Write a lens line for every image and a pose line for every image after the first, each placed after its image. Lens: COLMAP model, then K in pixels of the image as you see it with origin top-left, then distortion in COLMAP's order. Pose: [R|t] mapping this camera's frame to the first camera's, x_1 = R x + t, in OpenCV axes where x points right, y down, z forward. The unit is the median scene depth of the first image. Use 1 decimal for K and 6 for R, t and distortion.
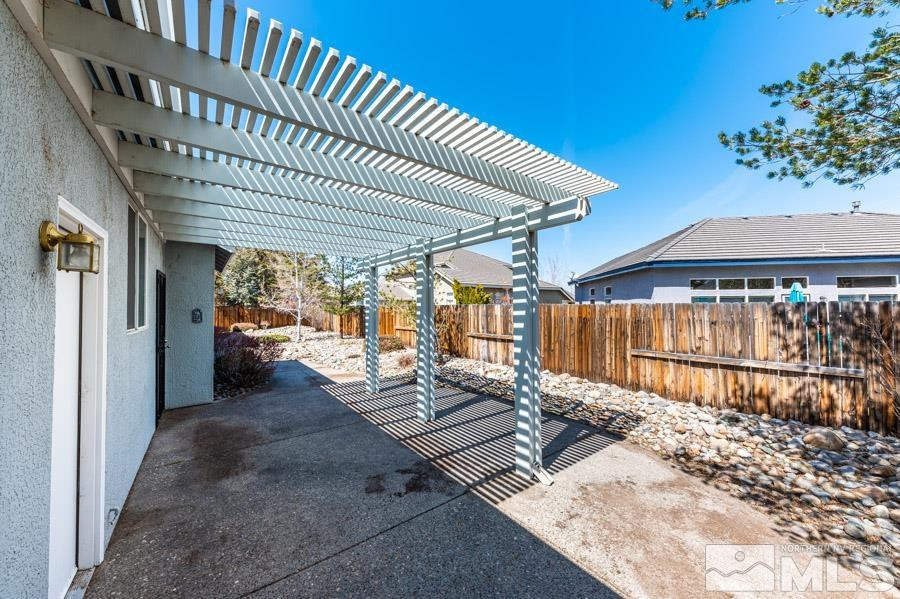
lens RADIAL K [[336.1, 0, 446.0], [0, 336.1, 301.2], [0, 0, 1]] dist [0.003949, -0.000185]
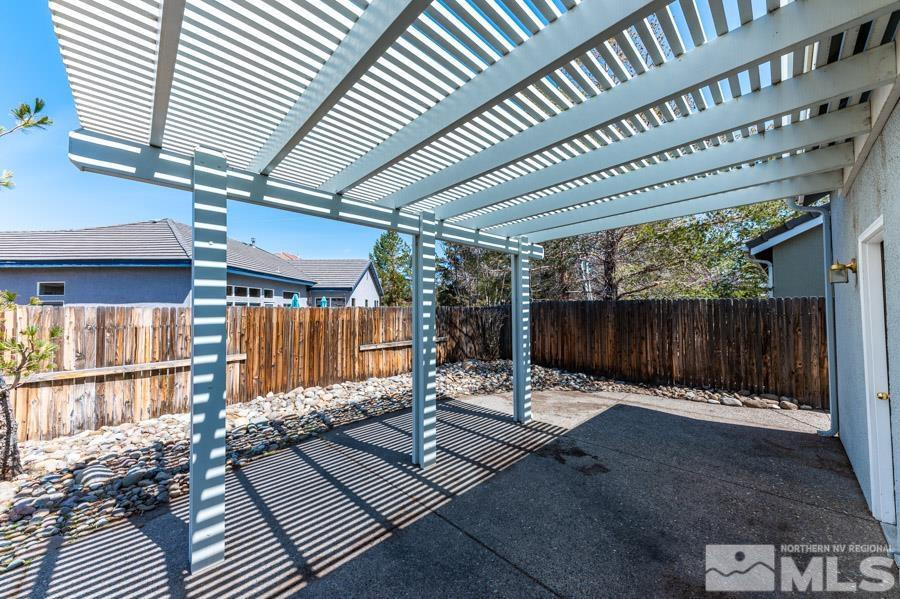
lens RADIAL K [[336.1, 0, 446.0], [0, 336.1, 301.2], [0, 0, 1]] dist [0.003949, -0.000185]
pose [[-0.163833, 0.029642, 0.986043, -0.722863], [-0.004017, 0.999520, -0.030715, 0.023756], [-0.986480, -0.008993, -0.163636, 0.982324]]
